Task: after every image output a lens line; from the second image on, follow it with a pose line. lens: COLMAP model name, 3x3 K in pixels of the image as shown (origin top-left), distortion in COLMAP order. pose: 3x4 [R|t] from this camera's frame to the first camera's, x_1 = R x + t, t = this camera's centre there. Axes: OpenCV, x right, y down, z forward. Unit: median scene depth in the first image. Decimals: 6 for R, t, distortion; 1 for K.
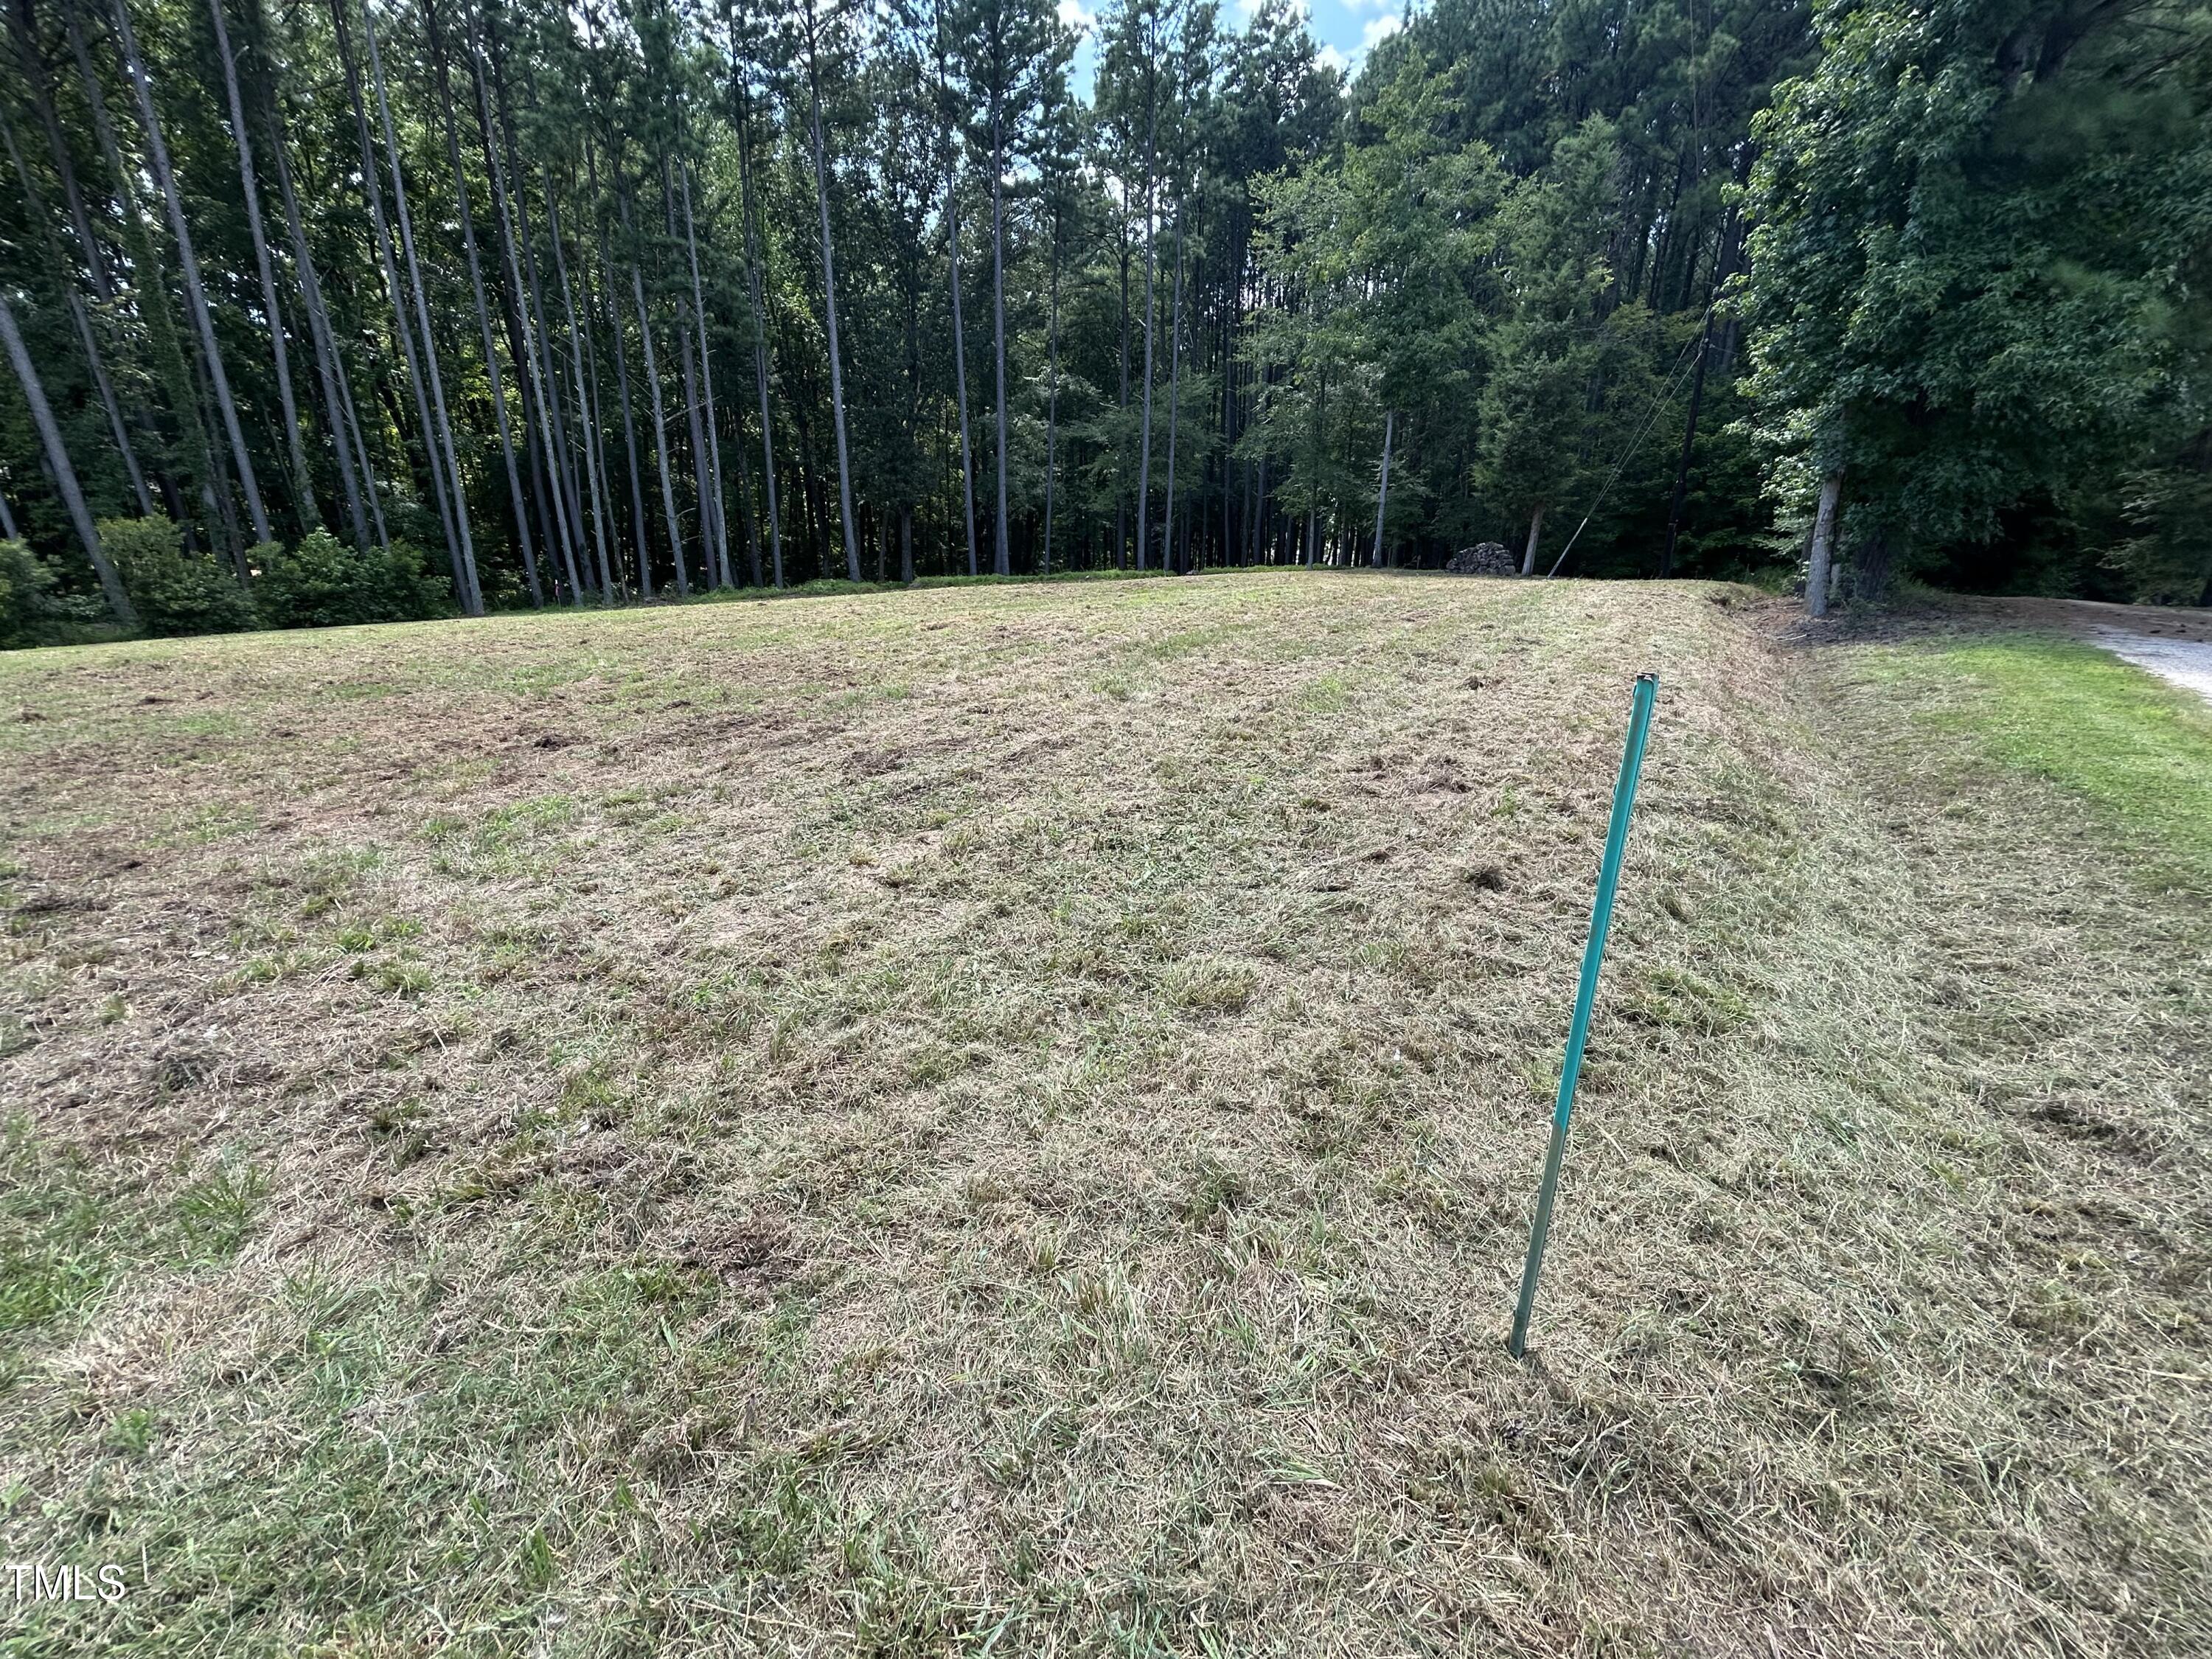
lens RADIAL K [[886.4, 0, 1111.4], [0, 886.4, 826.6], [0, 0, 1]] dist [0.002563, 0.000378]
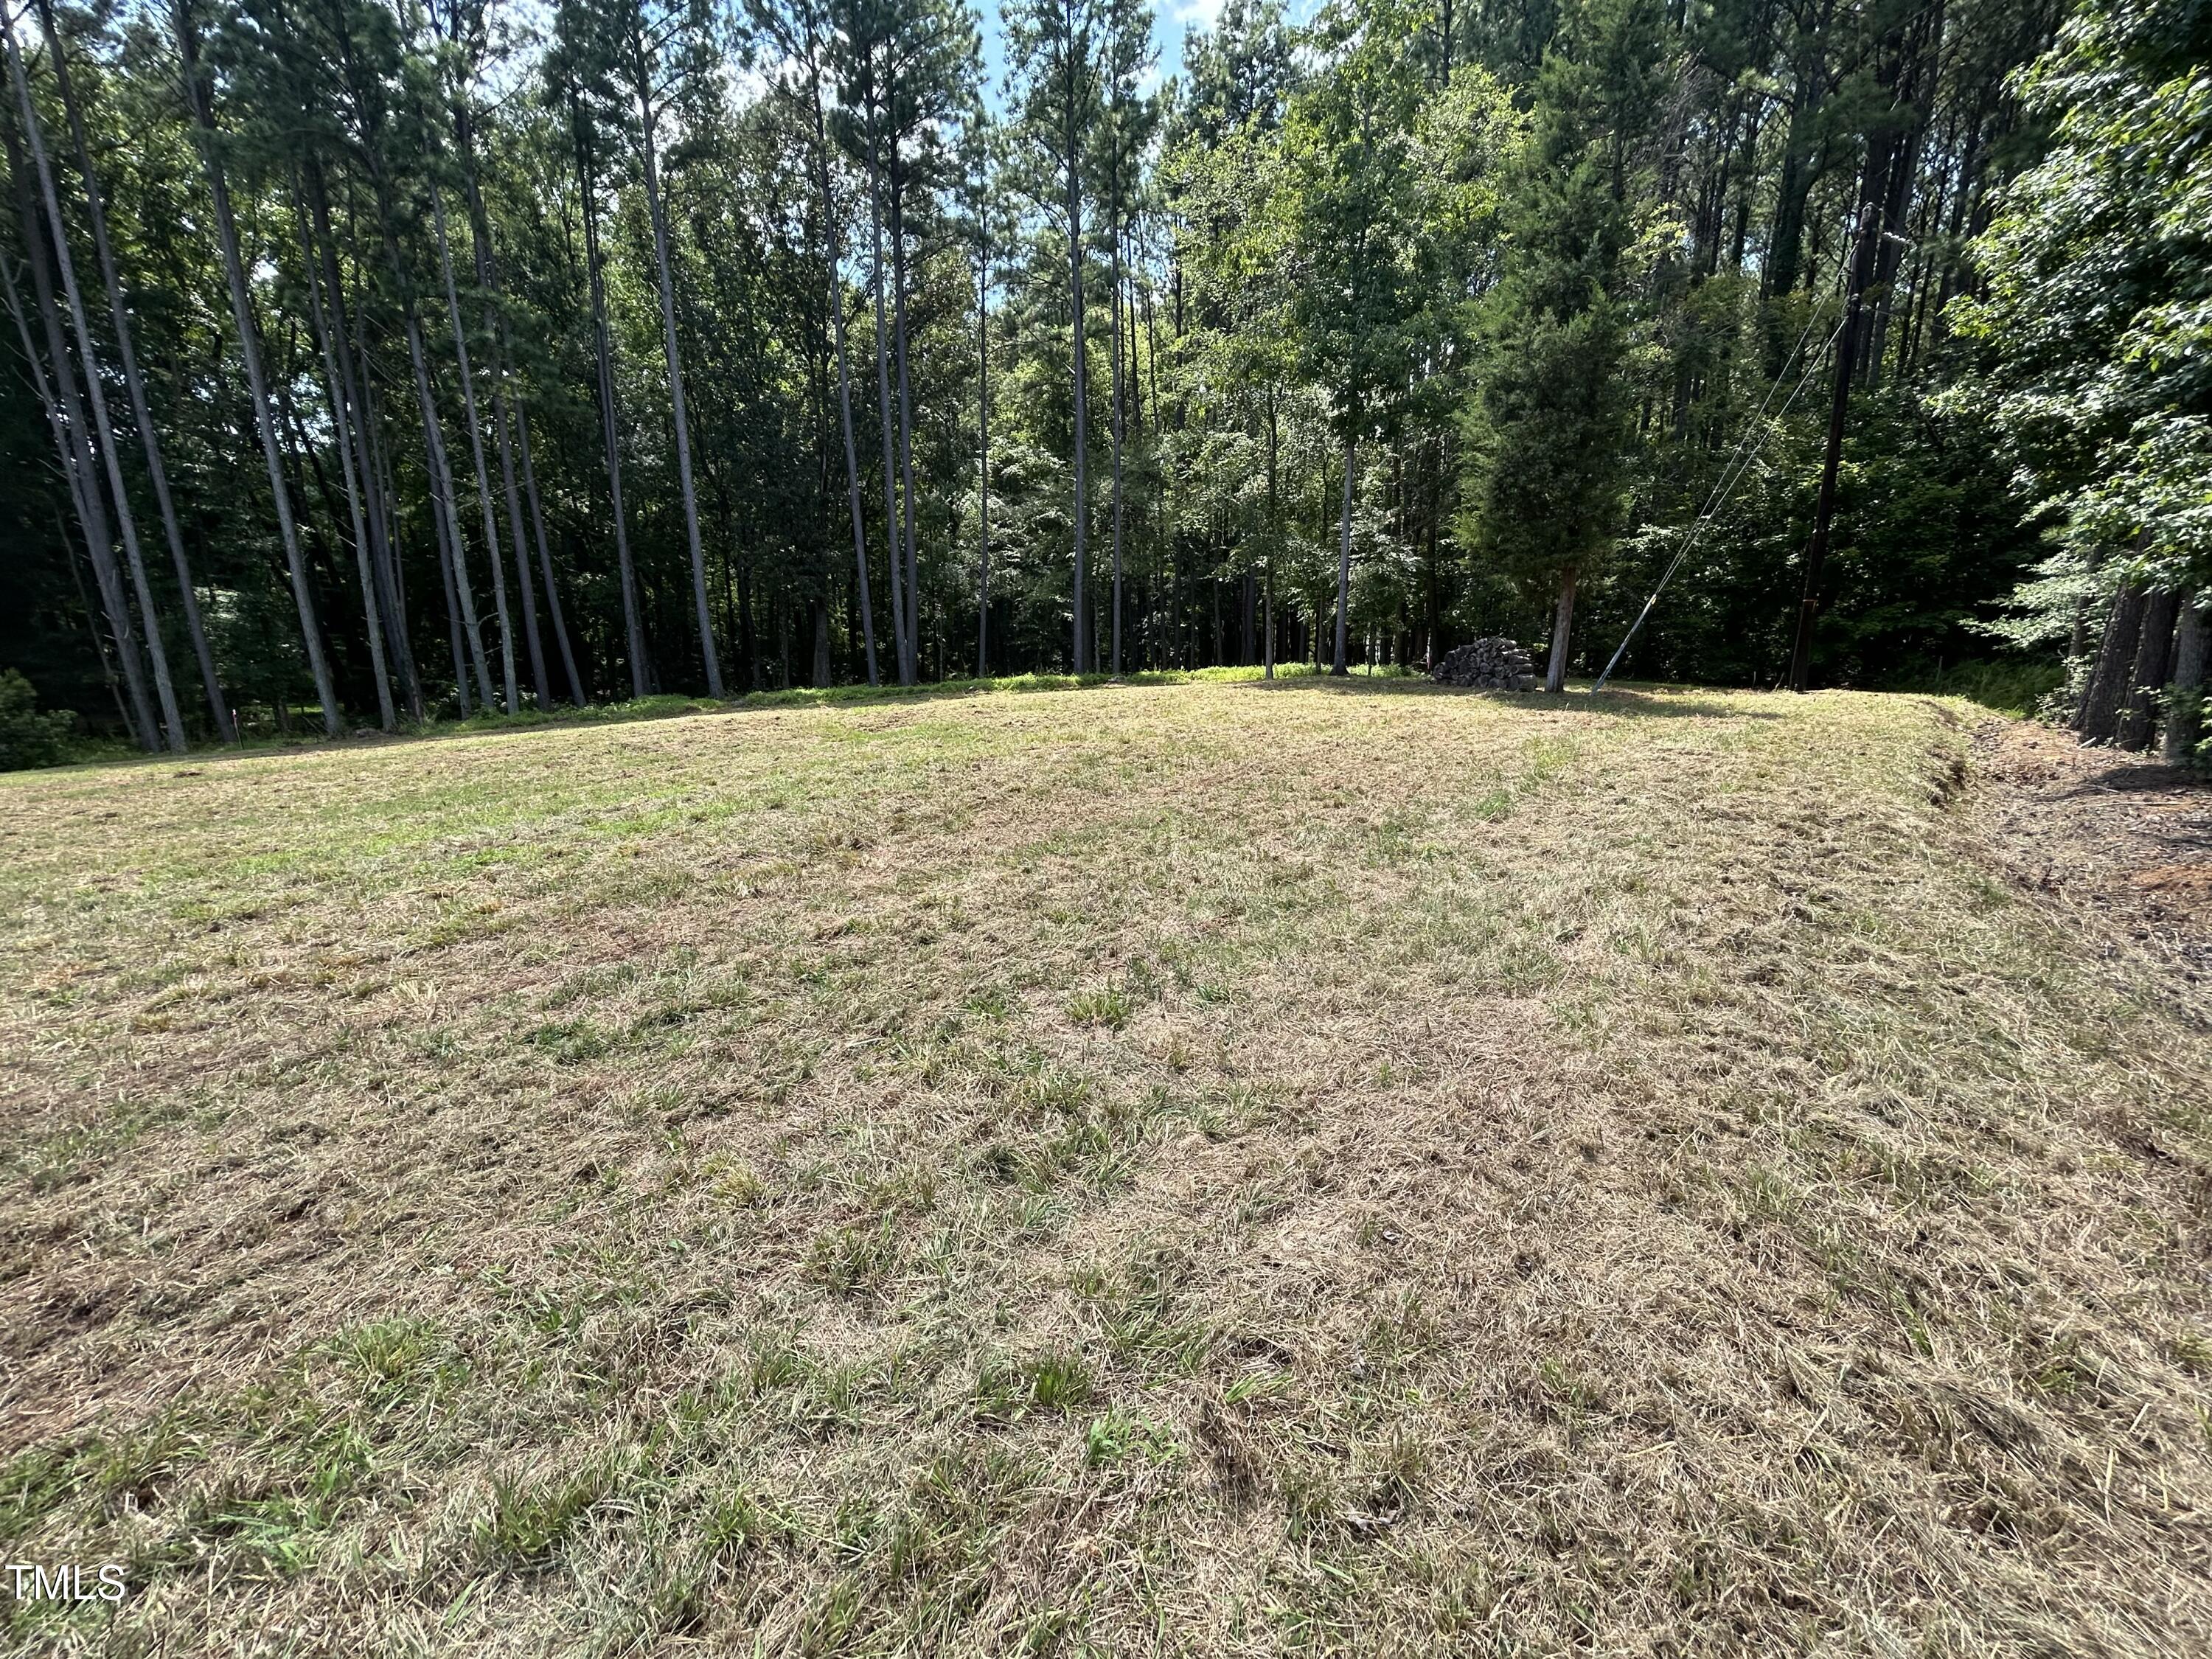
lens RADIAL K [[886.4, 0, 1099.5], [0, 886.4, 832.1], [0, 0, 1]] dist [0.002563, 0.000378]
pose [[0.993651, 0.002094, -0.112483, 0.249710], [-0.011771, 0.996274, -0.085441, -0.142556], [0.111885, 0.086223, 0.989973, 0.409016]]
